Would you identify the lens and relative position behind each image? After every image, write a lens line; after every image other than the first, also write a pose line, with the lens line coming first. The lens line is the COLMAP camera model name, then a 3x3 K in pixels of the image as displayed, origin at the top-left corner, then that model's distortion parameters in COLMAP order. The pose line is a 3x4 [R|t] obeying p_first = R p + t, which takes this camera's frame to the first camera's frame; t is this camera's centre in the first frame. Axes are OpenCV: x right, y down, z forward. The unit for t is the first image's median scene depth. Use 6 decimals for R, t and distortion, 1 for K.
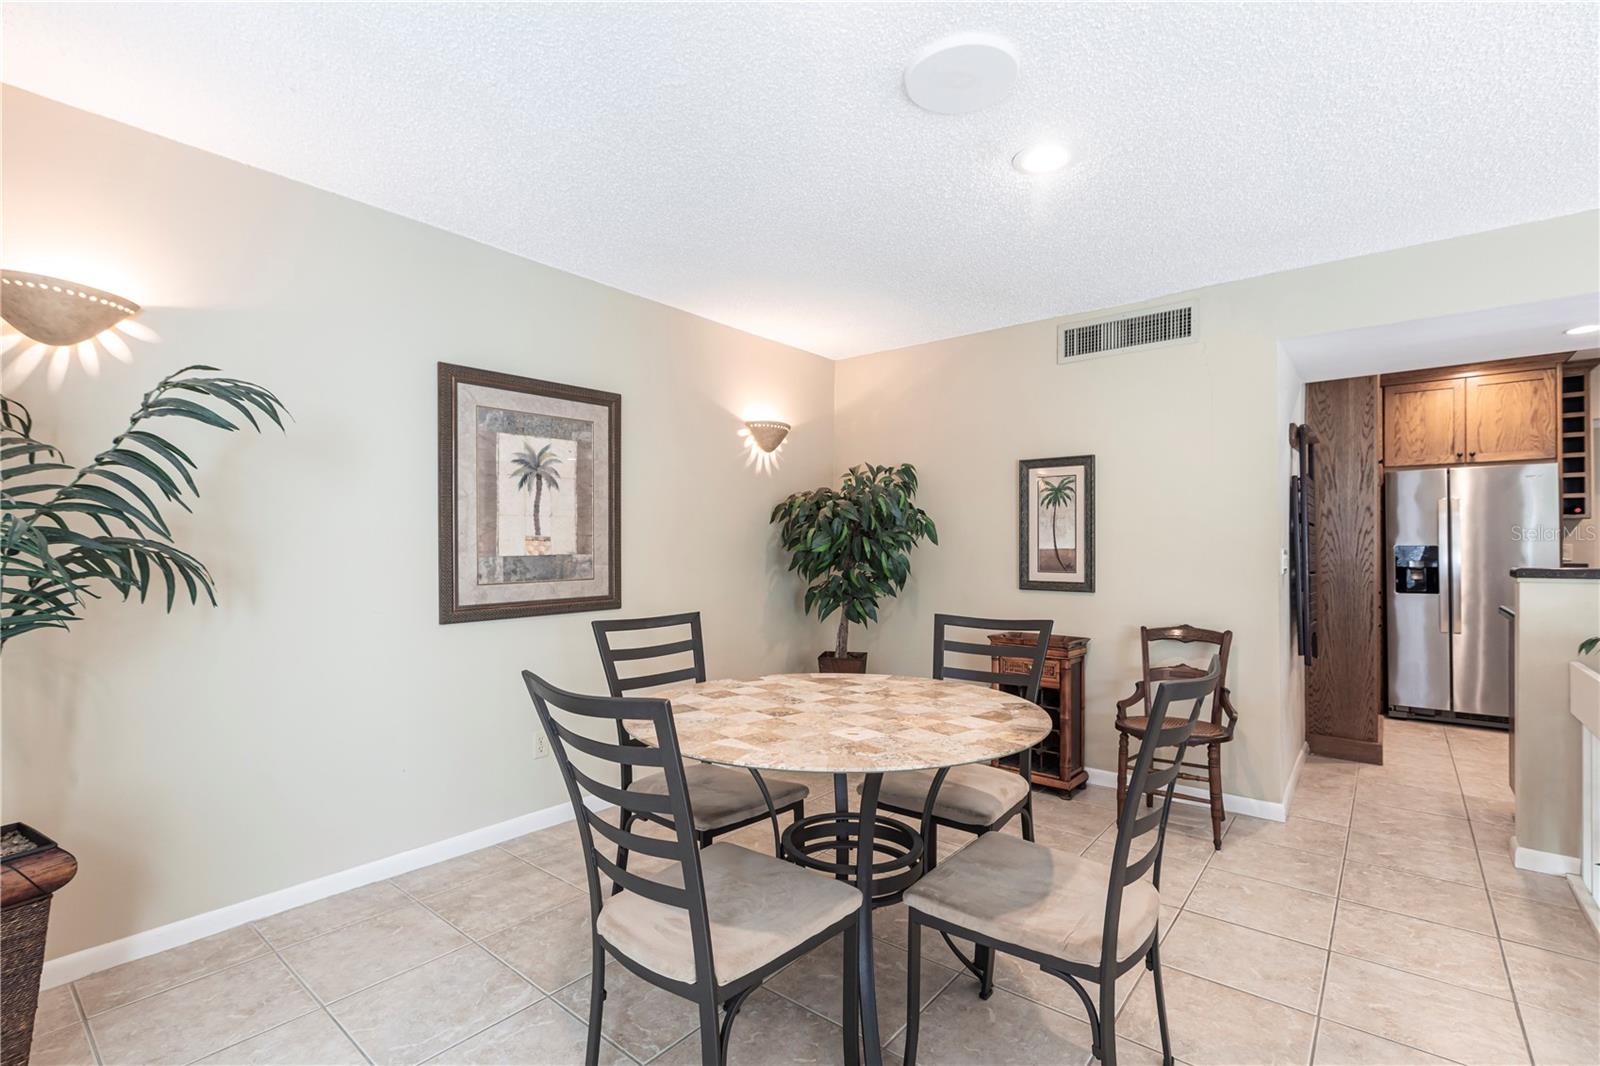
lens RADIAL K [[726.9, 0, 792.5], [0, 726.9, 545.2], [0, 0, 1]] dist [-0.008267, -0.000070]
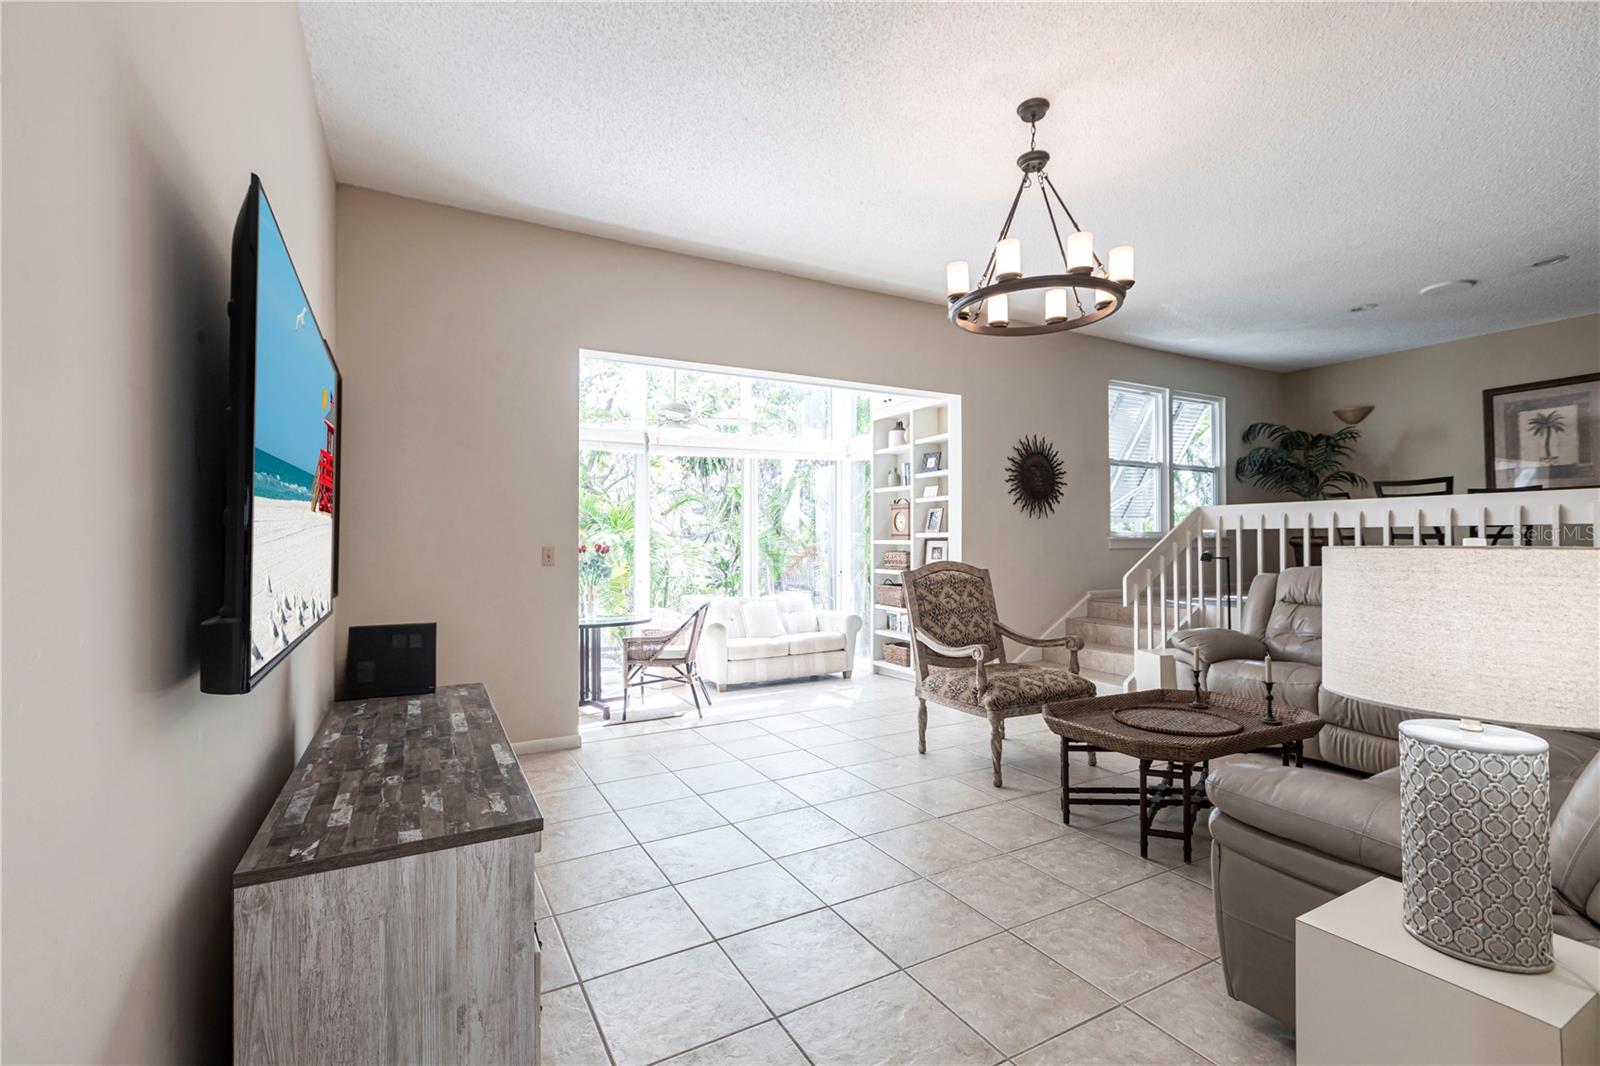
lens RADIAL K [[726.9, 0, 800.6], [0, 726.9, 534.3], [0, 0, 1]] dist [-0.008267, -0.000070]
pose [[-0.364814, -0.011234, -0.931013, 2.245370], [0.011143, 0.999803, -0.016431, 0.210295], [0.931014, -0.016368, -0.364617, -0.215967]]
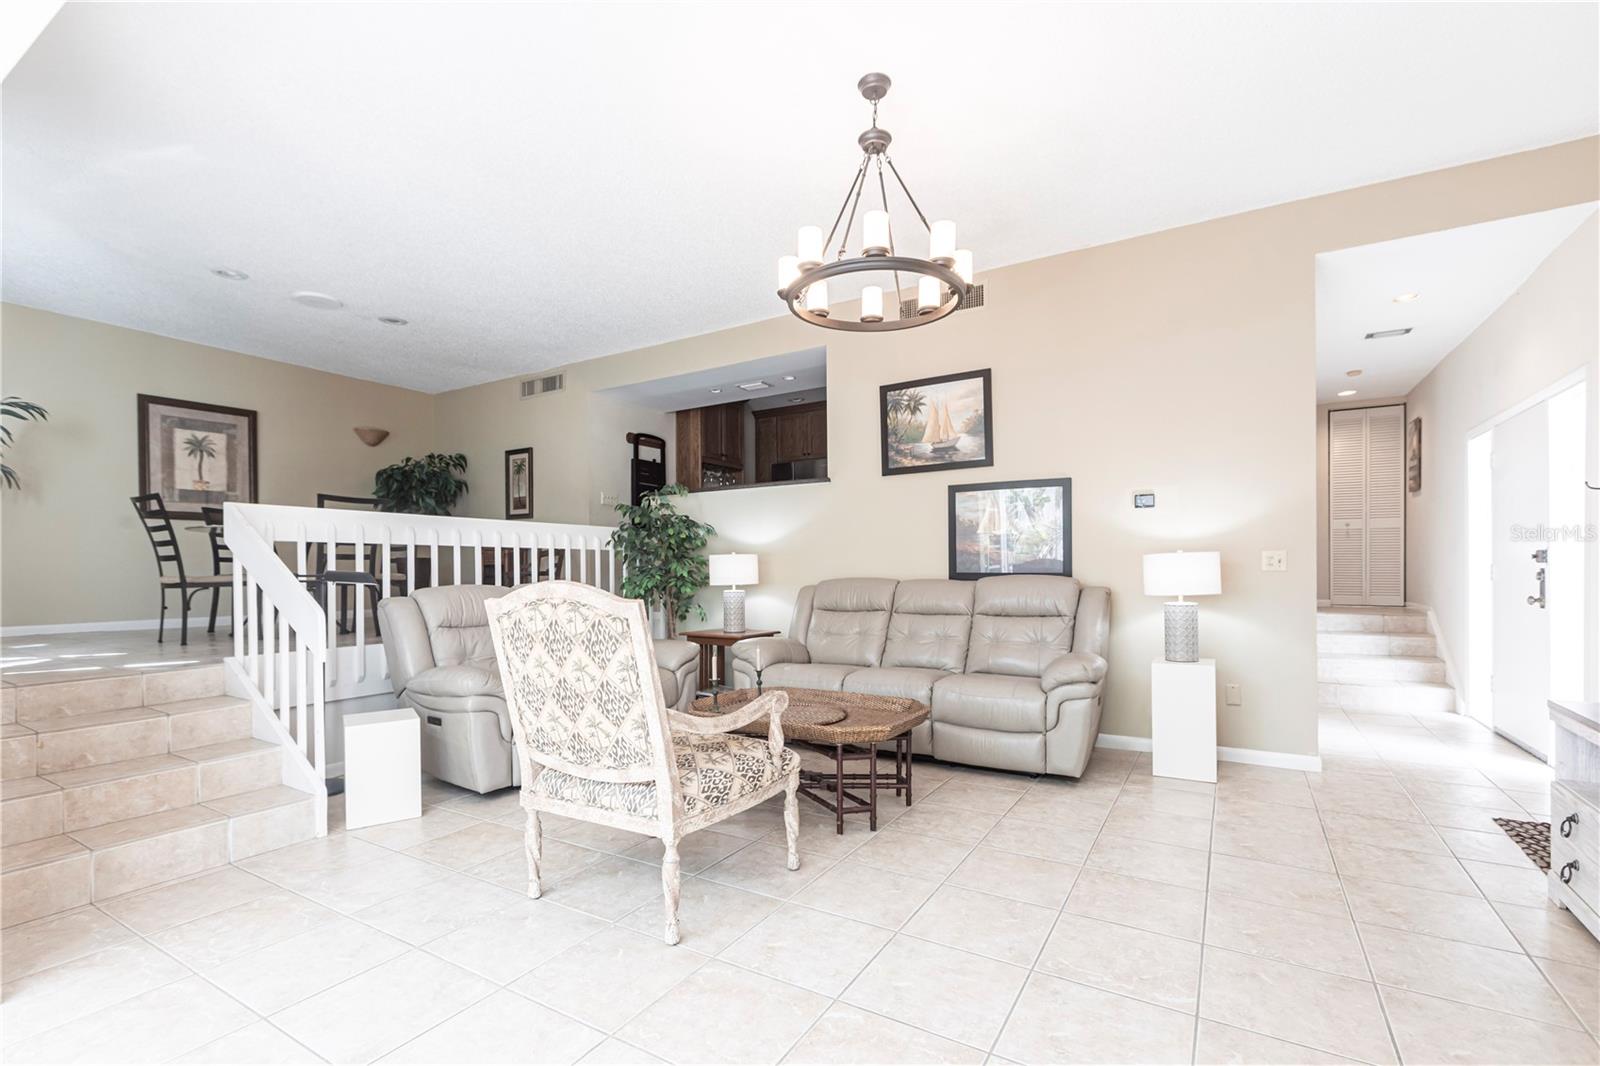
lens RADIAL K [[726.9, 0, 792.0], [0, 726.9, 568.0], [0, 0, 1]] dist [-0.008267, -0.000070]
pose [[0.988432, -0.008760, 0.151415, 0.938918], [0.008669, 0.999962, 0.001257, 0.235379], [-0.151420, 0.000070, 0.988470, -1.196125]]
